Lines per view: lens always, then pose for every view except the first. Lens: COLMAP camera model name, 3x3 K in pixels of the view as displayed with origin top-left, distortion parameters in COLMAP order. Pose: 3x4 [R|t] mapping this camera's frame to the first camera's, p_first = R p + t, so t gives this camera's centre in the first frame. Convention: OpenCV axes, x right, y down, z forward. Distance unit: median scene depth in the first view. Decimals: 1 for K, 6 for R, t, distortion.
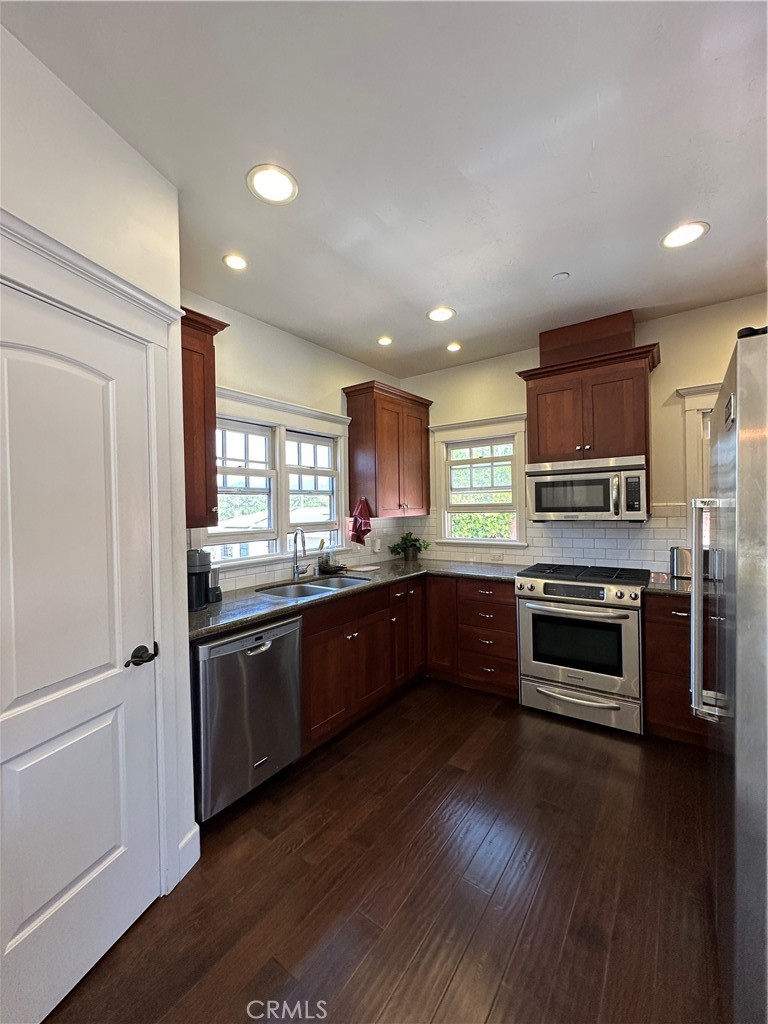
lens RADIAL K [[409.8, 0, 384.0], [0, 409.8, 512.0], [0, 0, 1]] dist [-0.001008, 0.000158]
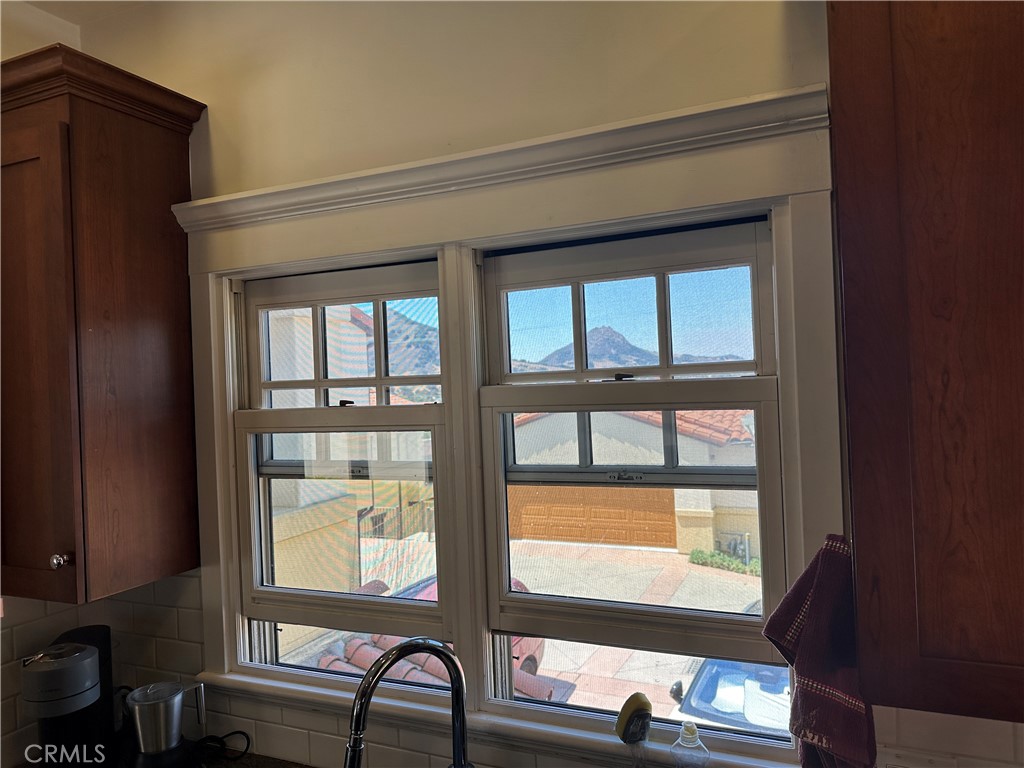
lens RADIAL K [[729.5, 0, 512.0], [0, 729.5, 384.0], [0, 0, 1]] dist [-0.036030, -0.000833]
pose [[0.215285, 0.005087, -0.976538, 0.207451], [0.020585, 0.999741, 0.009746, -0.104552], [0.976334, -0.022200, 0.215125, 0.809968]]
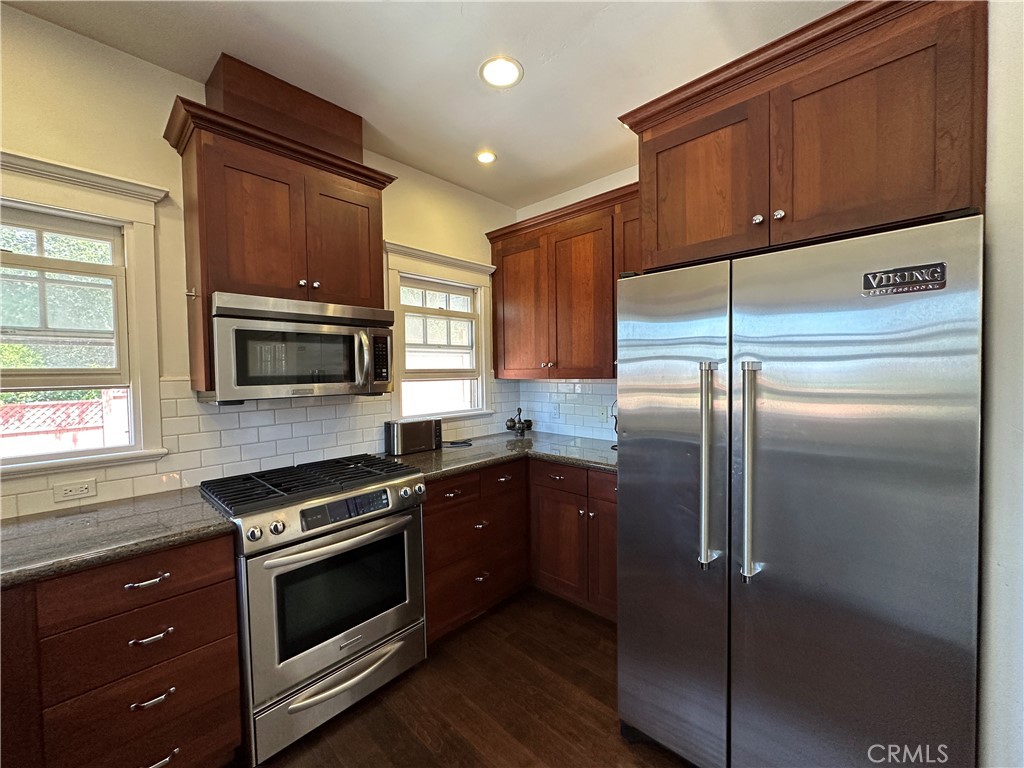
lens RADIAL K [[409.7, 0, 512.0], [0, 409.7, 384.0], [0, 0, 1]] dist [-0.000750, 0.000193]
pose [[0.124628, -0.011030, 0.992142, -0.101231], [0.021953, 0.999724, 0.008356, 0.001889], [-0.991961, 0.020739, 0.124836, 0.517428]]
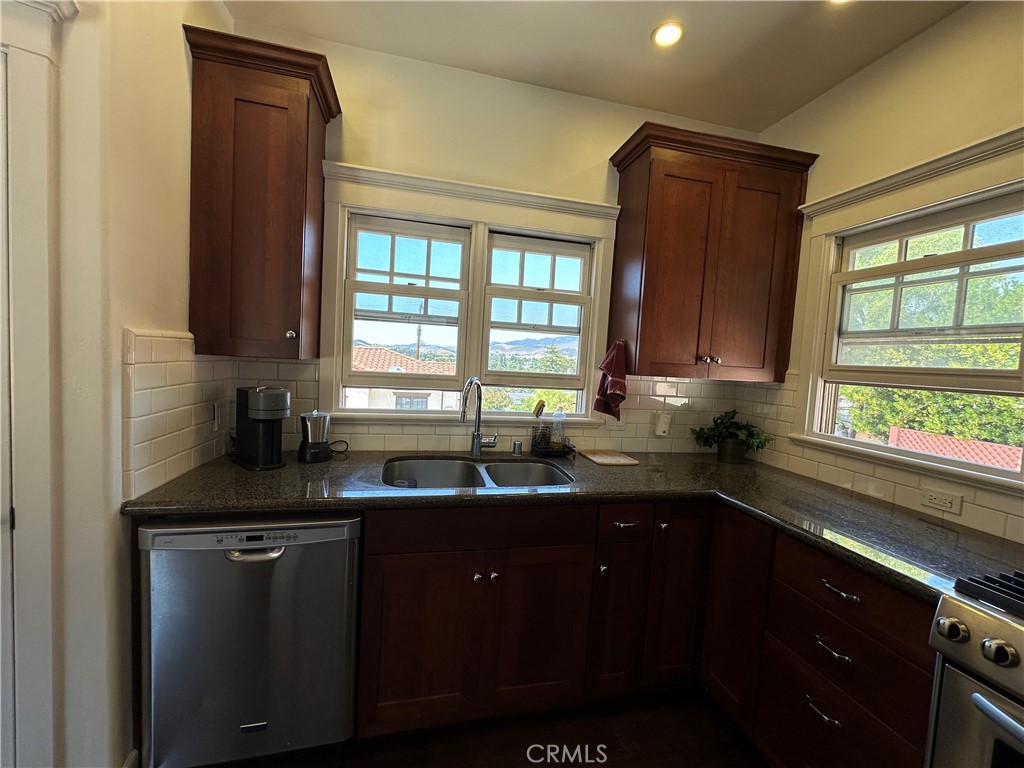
lens RADIAL K [[409.8, 0, 512.0], [0, 409.8, 384.0], [0, 0, 1]] dist [-0.001008, 0.000158]
pose [[0.759186, 0.103695, -0.642560, 0.214814], [-0.079418, 0.994609, 0.066675, 0.001376], [0.646010, 0.000412, 0.763329, 0.453355]]
